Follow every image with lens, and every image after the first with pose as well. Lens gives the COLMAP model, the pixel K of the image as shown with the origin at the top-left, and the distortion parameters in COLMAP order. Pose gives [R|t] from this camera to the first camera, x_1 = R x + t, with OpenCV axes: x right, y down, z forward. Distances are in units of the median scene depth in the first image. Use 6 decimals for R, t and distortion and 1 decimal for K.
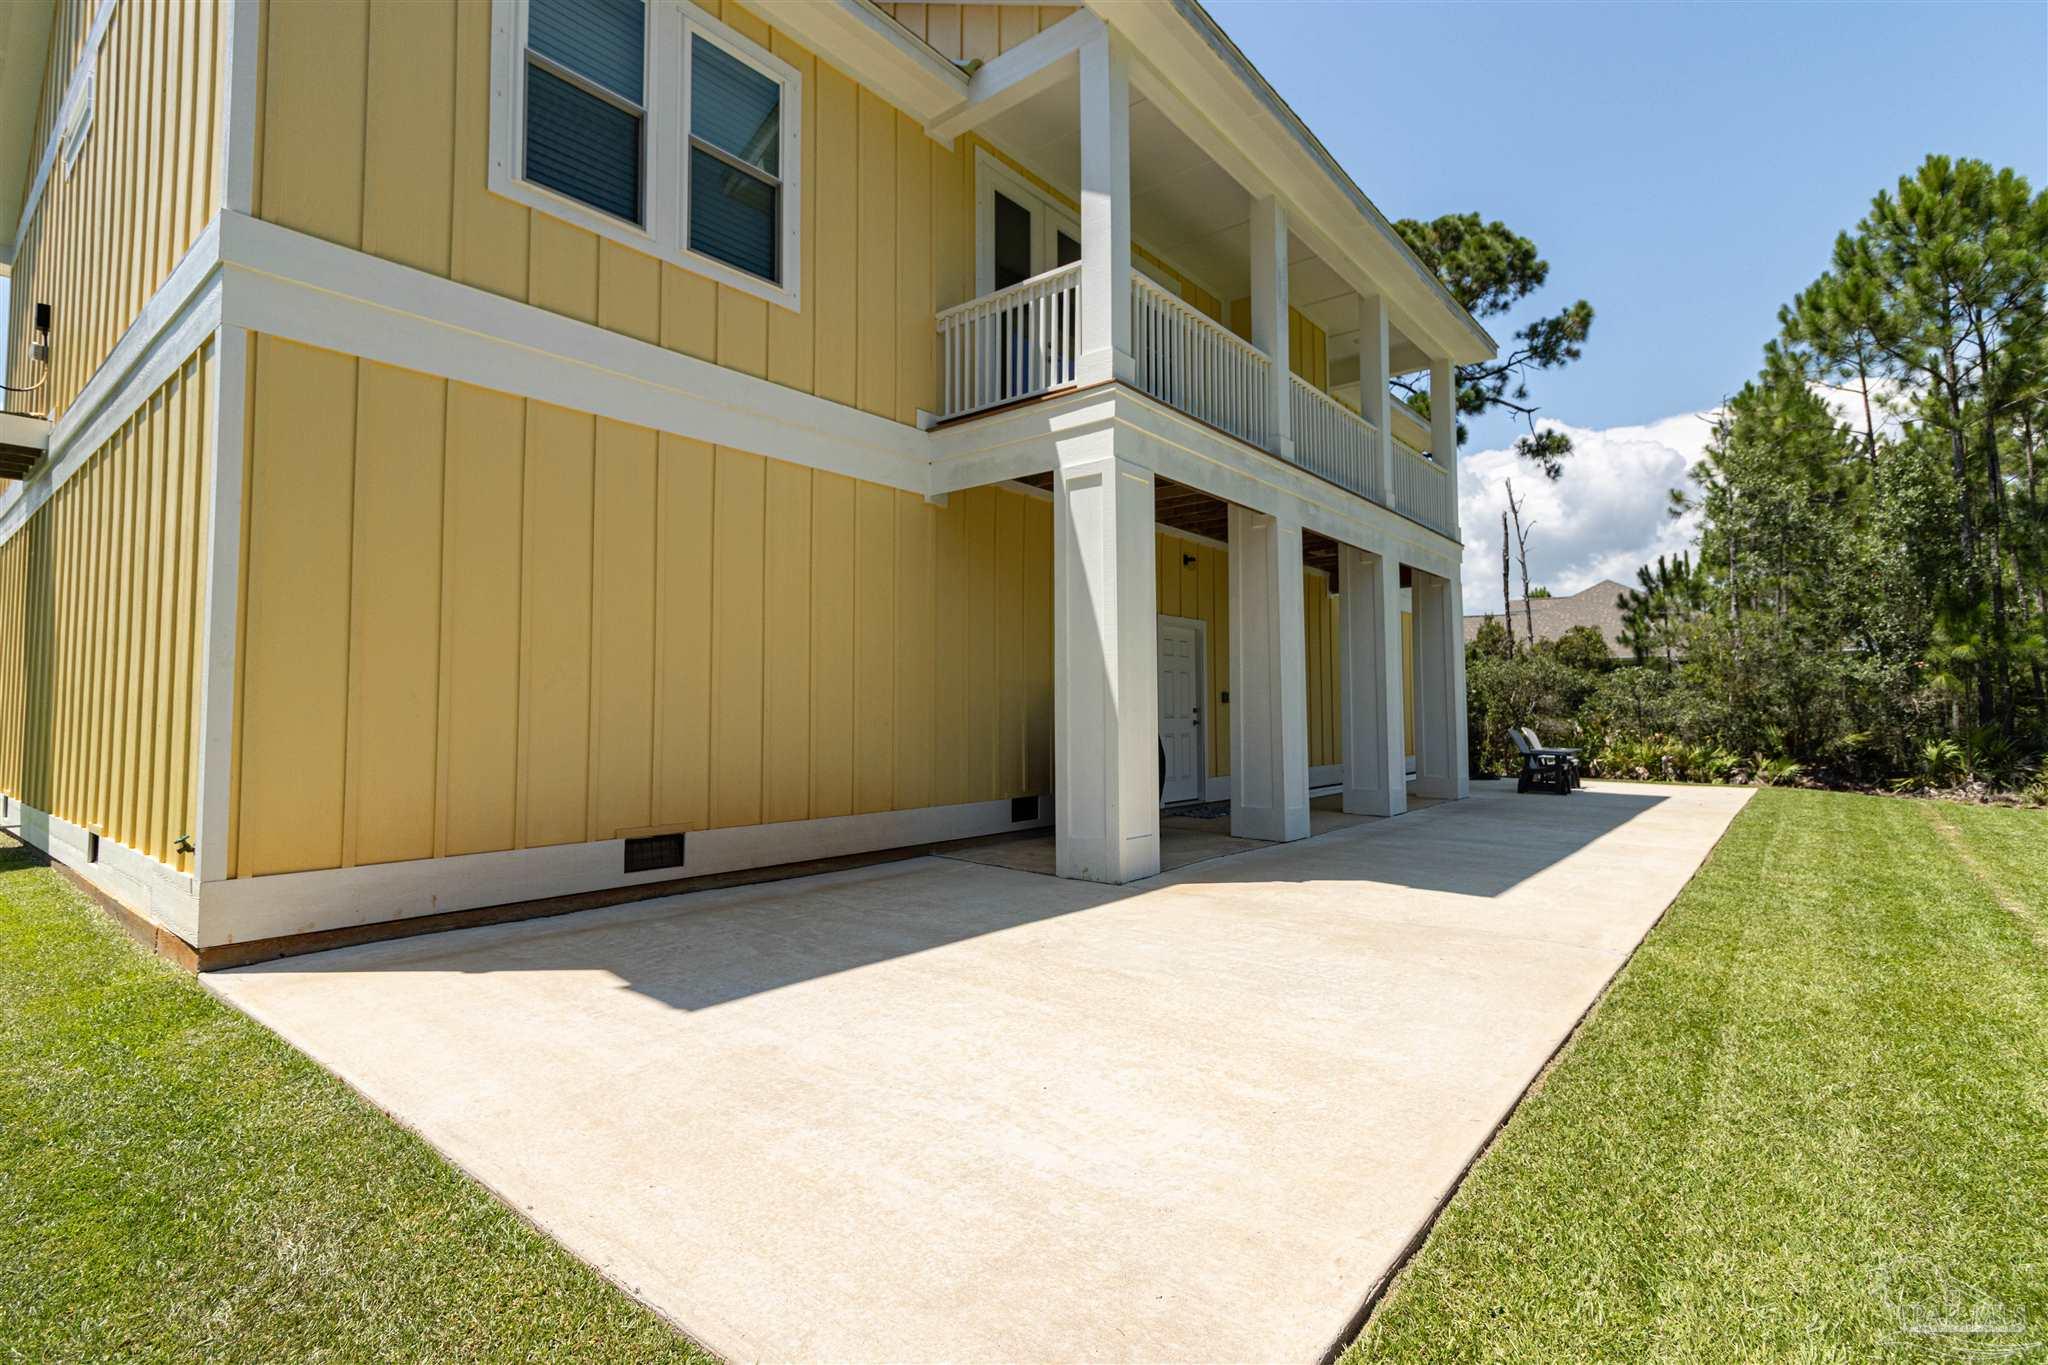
lens RADIAL K [[963.6, 0, 1021.8], [0, 963.6, 666.6], [0, 0, 1]] dist [0.010748, -0.000944]
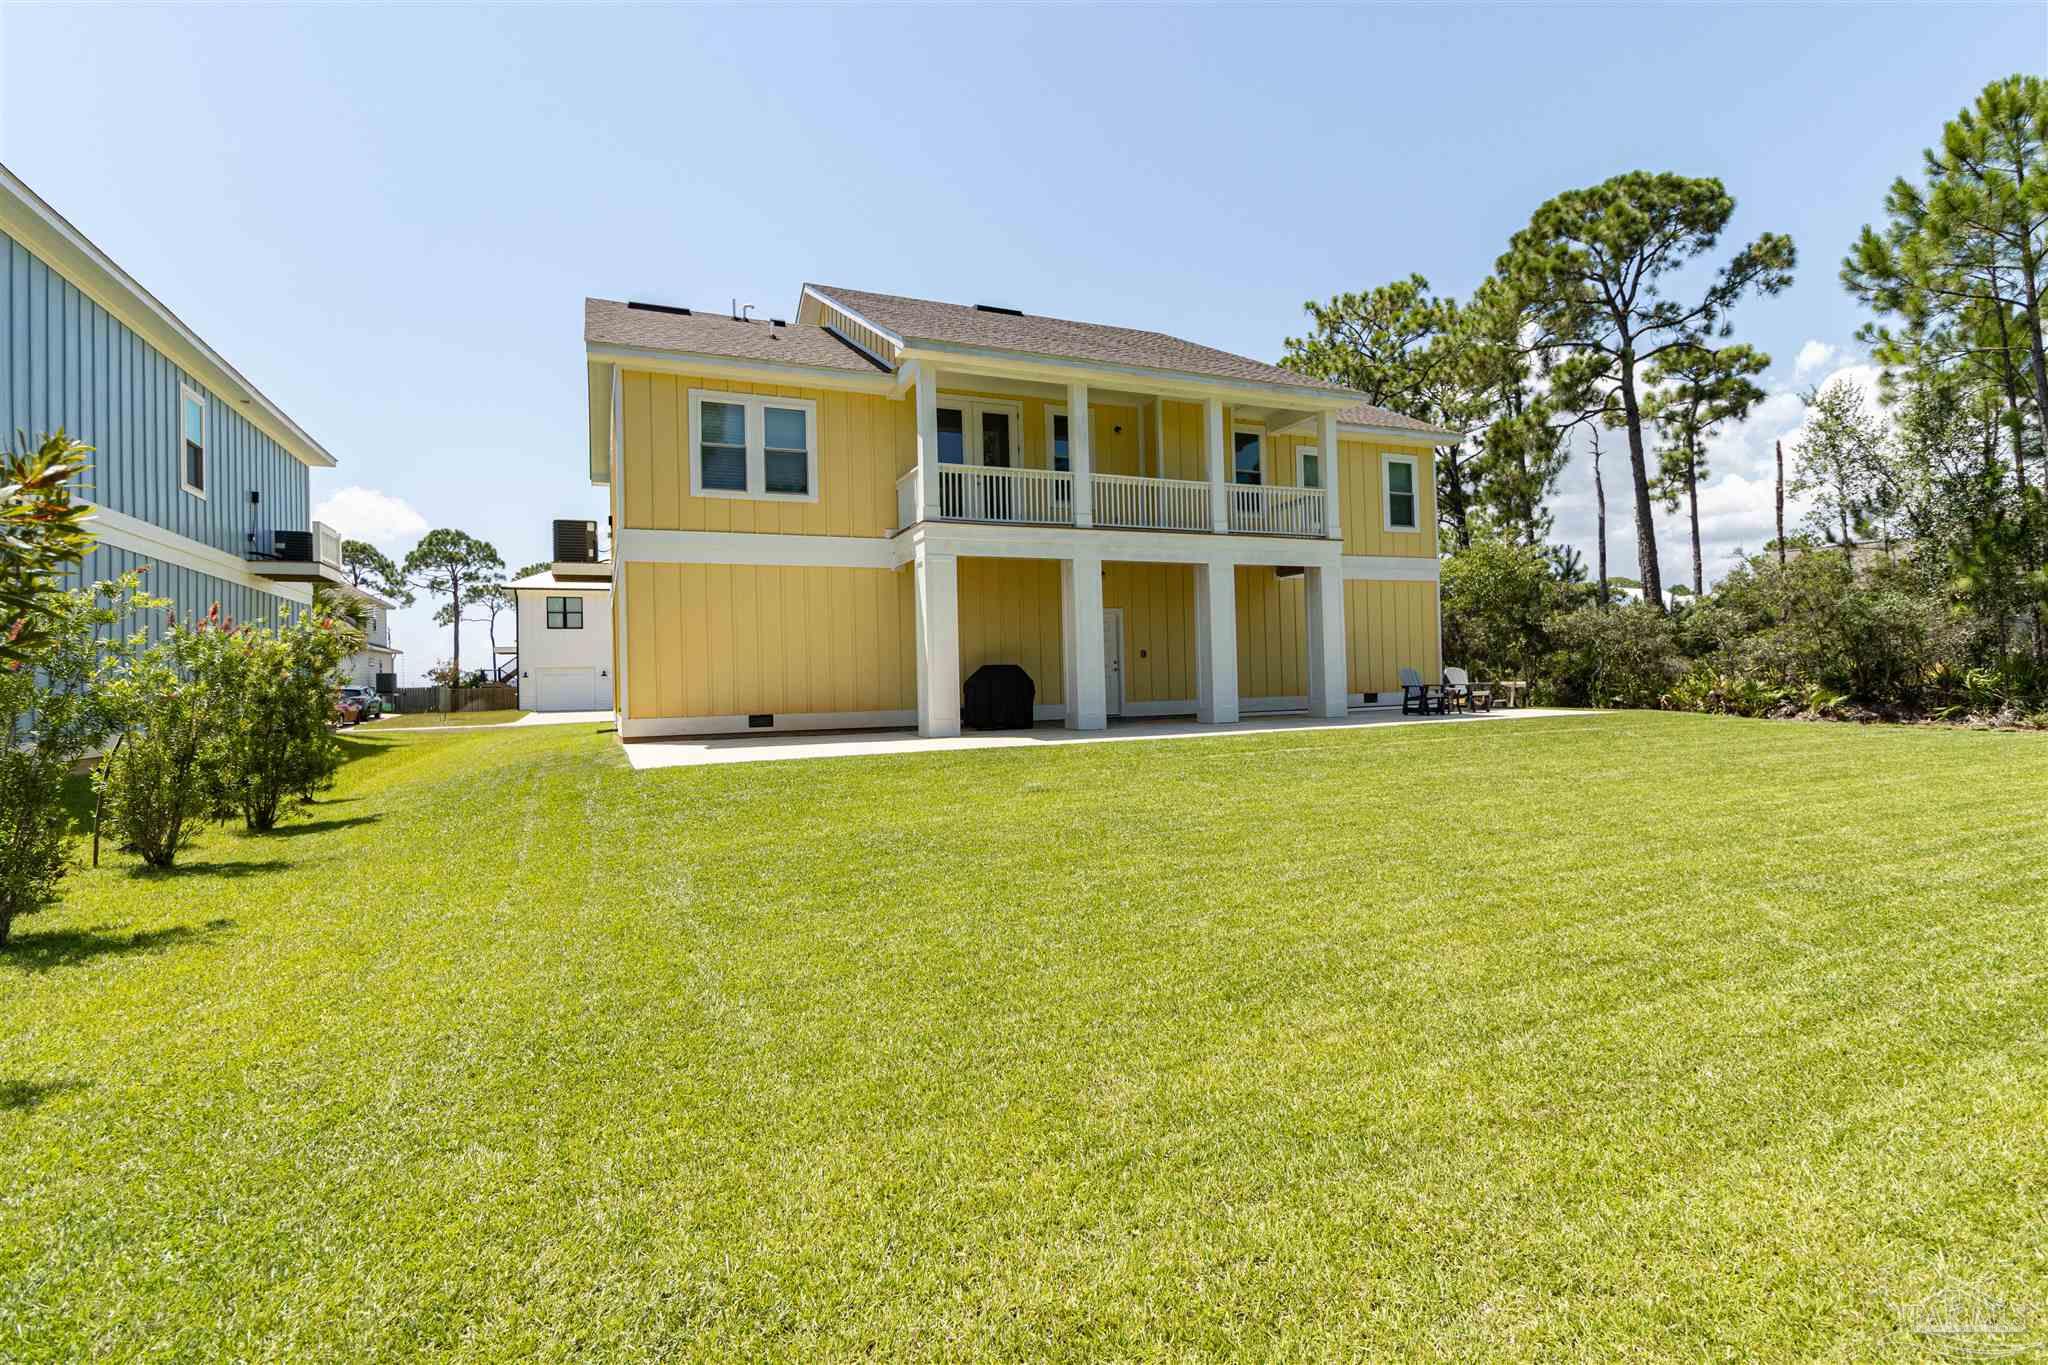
lens RADIAL K [[963.6, 0, 1022.7], [0, 963.6, 666.9], [0, 0, 1]] dist [0.010748, -0.000944]
pose [[0.890966, -0.025887, -0.453332, 1.334521], [0.044808, 0.998513, 0.031044, -0.009426], [0.451854, -0.047972, 0.890801, -0.953687]]
